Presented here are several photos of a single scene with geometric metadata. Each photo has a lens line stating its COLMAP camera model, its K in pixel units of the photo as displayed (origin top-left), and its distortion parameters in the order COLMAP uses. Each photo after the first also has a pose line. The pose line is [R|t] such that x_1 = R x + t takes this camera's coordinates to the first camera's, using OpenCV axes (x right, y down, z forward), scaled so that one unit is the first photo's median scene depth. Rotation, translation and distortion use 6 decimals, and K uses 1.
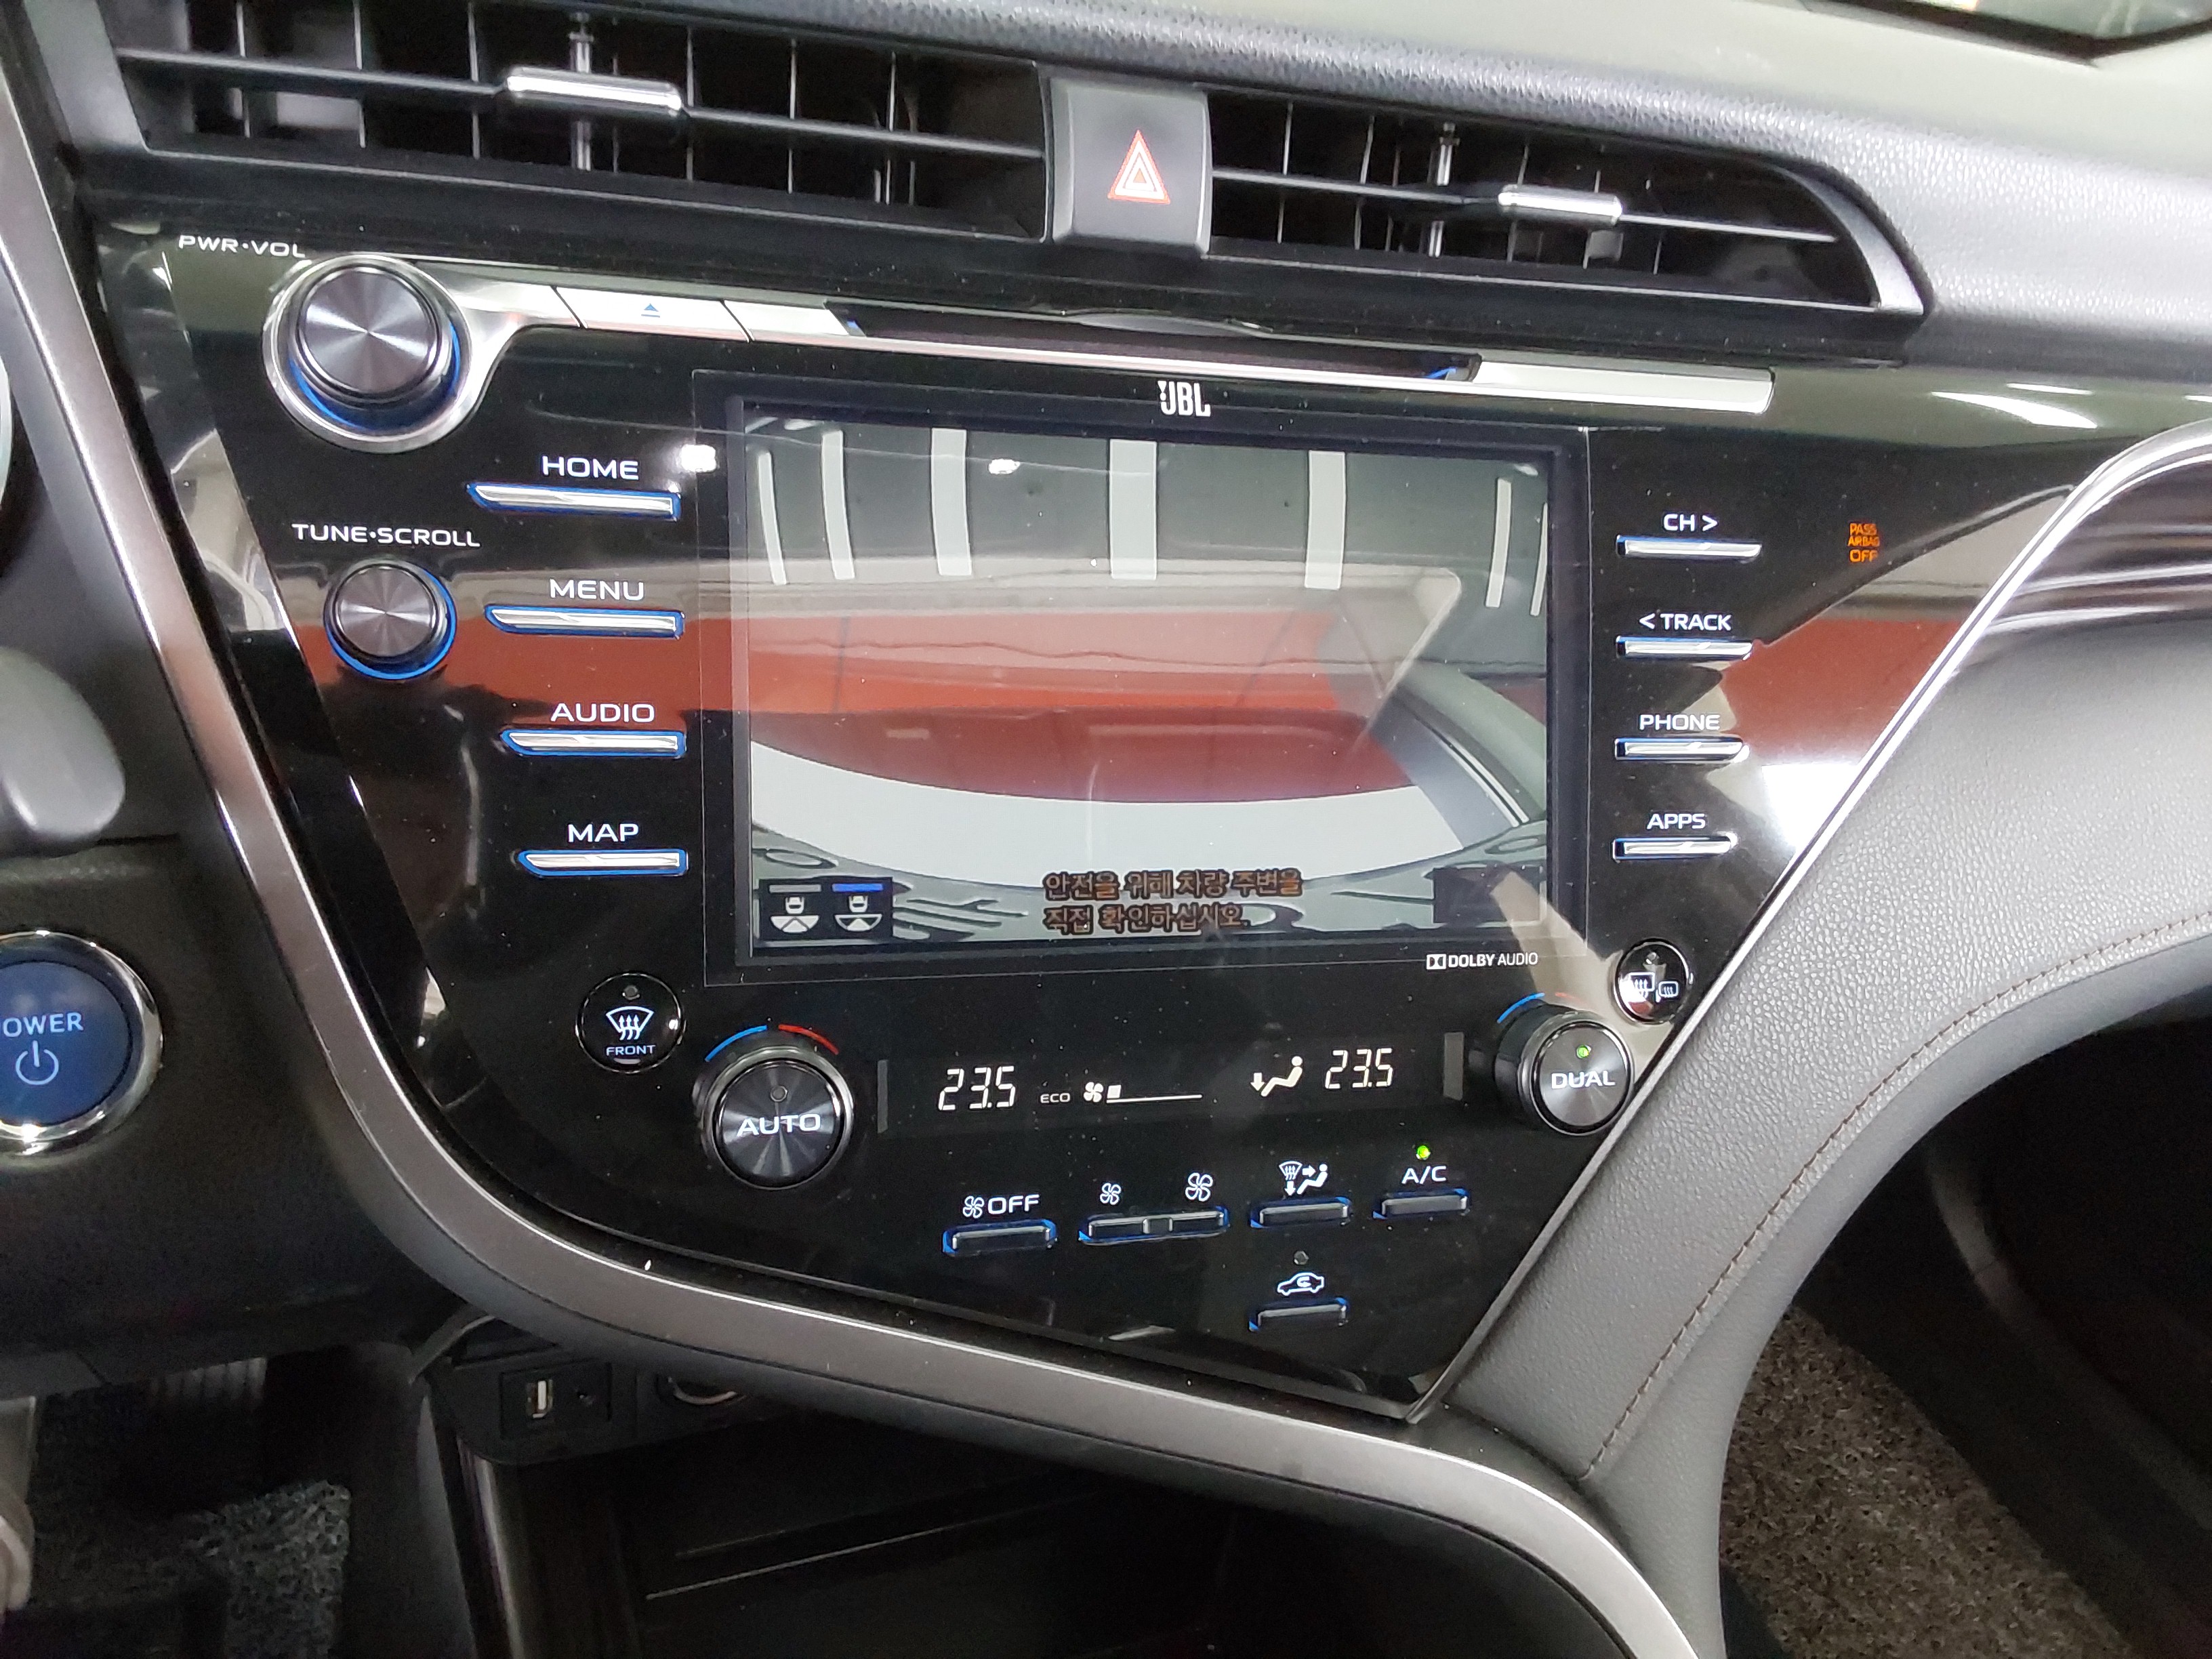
lens RADIAL K [[1790.4, 0, 1106.0], [0, 1790.4, 829.5], [0, 0, 1]] dist [0.138663, -0.184062]
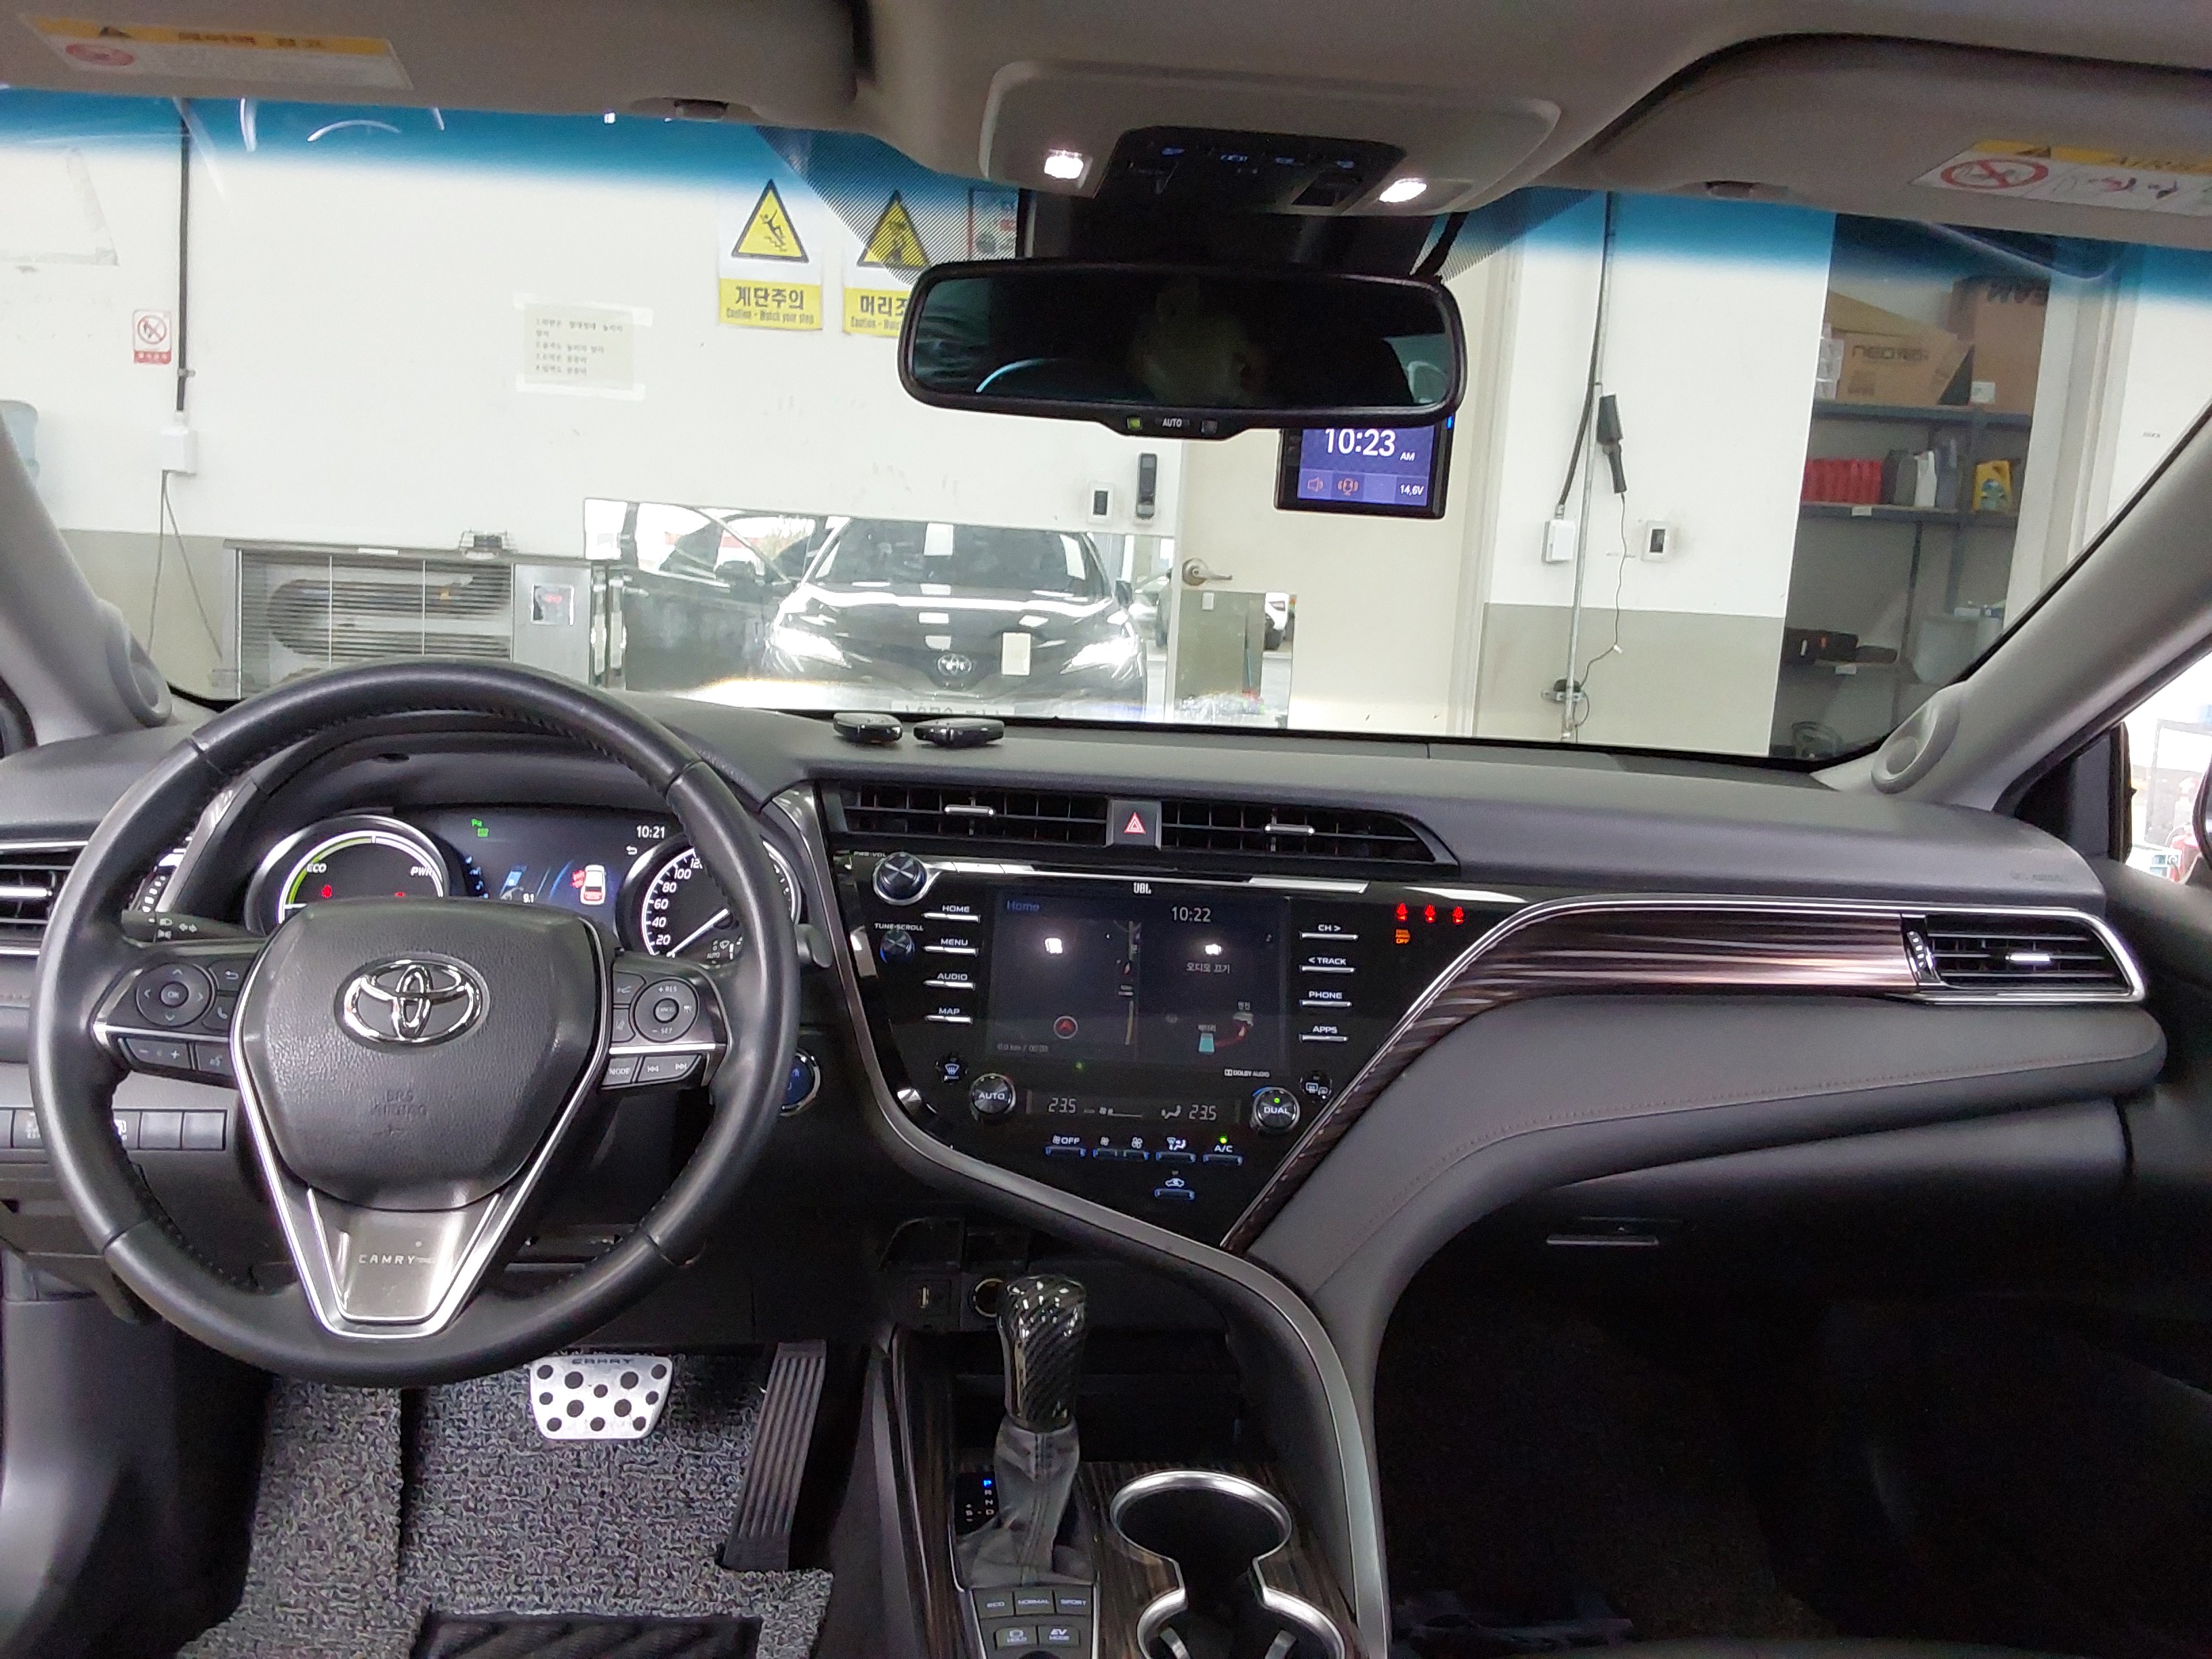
lens RADIAL K [[1790.4, 0, 1106.0], [0, 1790.4, 829.5], [0, 0, 1]] dist [0.138663, -0.184062]
pose [[0.961580, -0.062941, -0.267210, 0.789079], [-0.050064, 0.916833, -0.396119, 0.864445], [0.269920, 0.394278, 0.878458, -1.706482]]
